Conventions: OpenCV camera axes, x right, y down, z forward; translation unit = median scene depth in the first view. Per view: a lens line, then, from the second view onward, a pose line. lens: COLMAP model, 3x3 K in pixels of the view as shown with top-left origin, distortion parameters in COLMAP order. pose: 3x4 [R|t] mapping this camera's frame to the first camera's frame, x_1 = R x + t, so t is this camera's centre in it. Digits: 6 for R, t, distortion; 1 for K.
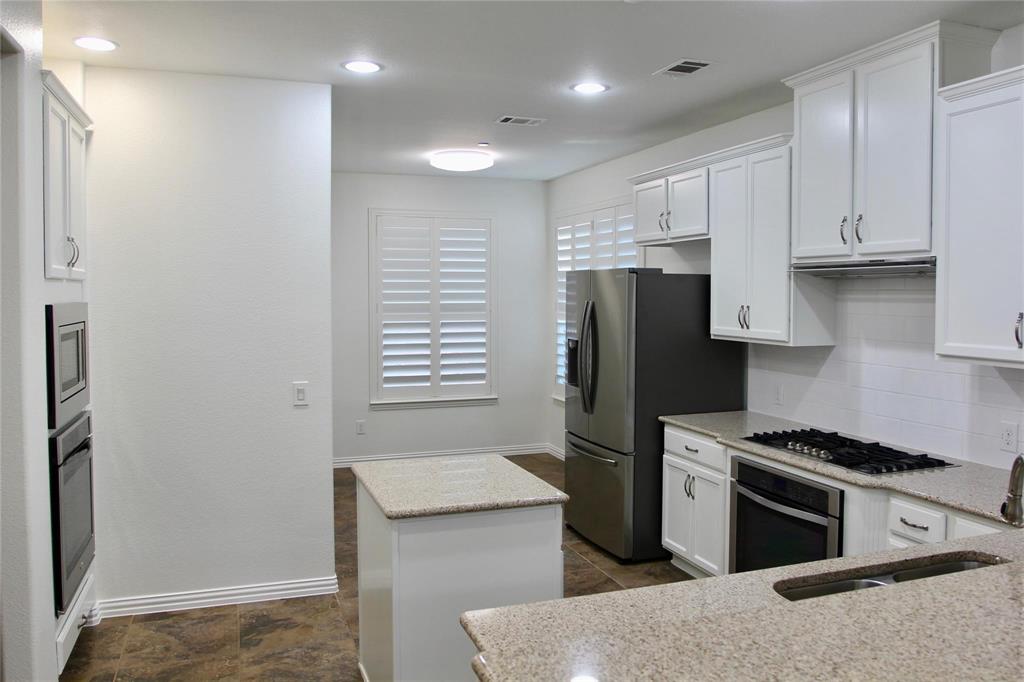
lens RADIAL K [[813.7, 0, 529.5], [0, 813.7, 330.7], [0, 0, 1]] dist [-0.083349, 0.040426]
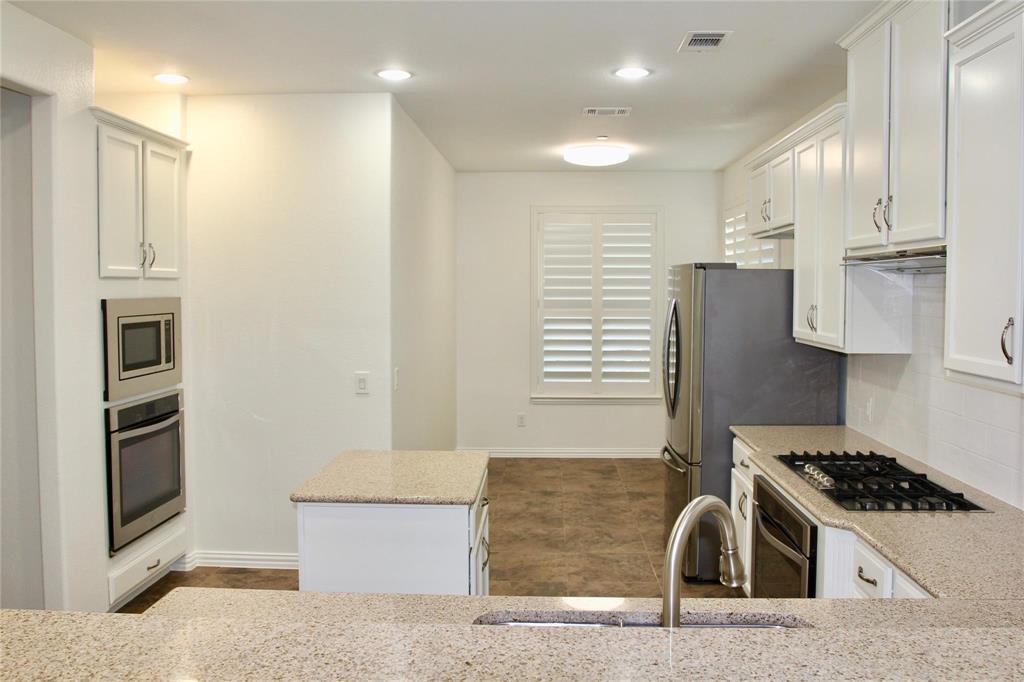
lens RADIAL K [[813.7, 0, 525.8], [0, 813.7, 335.6], [0, 0, 1]] dist [-0.083349, 0.040426]
pose [[0.924436, 0.023251, -0.380628, 0.307571], [-0.018958, 0.999707, 0.015023, -0.005222], [0.380866, -0.006672, 0.924606, 0.078544]]
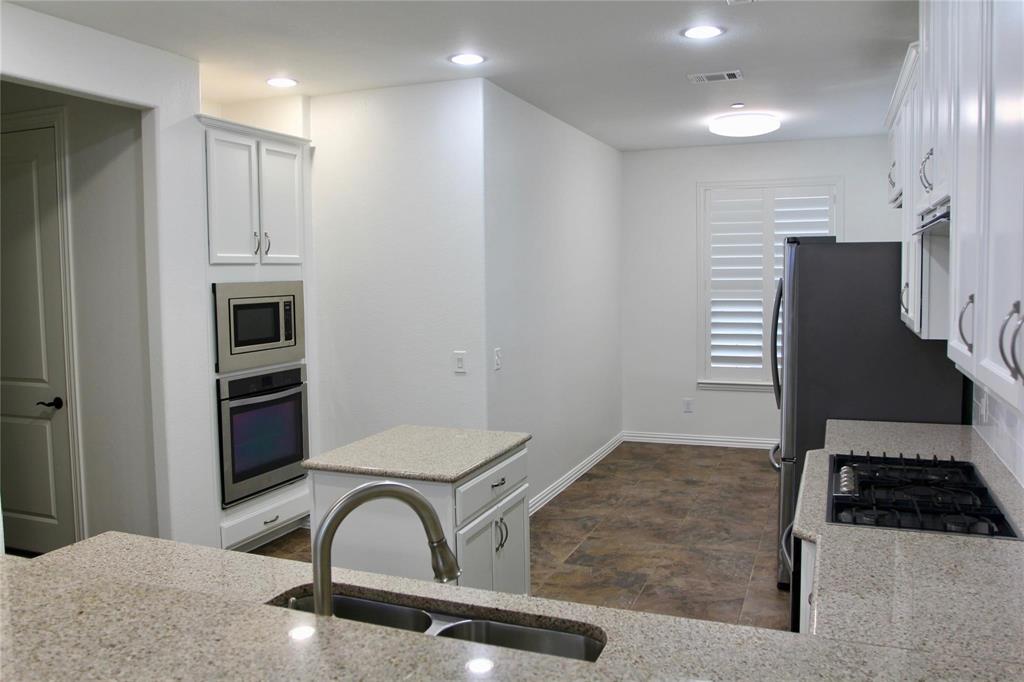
lens RADIAL K [[813.7, 0, 522.1], [0, 813.7, 337.0], [0, 0, 1]] dist [-0.083349, 0.040426]
pose [[0.742691, 0.042608, -0.668277, 0.493720], [-0.017870, 0.998879, 0.043827, -0.006734], [0.669396, -0.020608, 0.742620, 0.212175]]
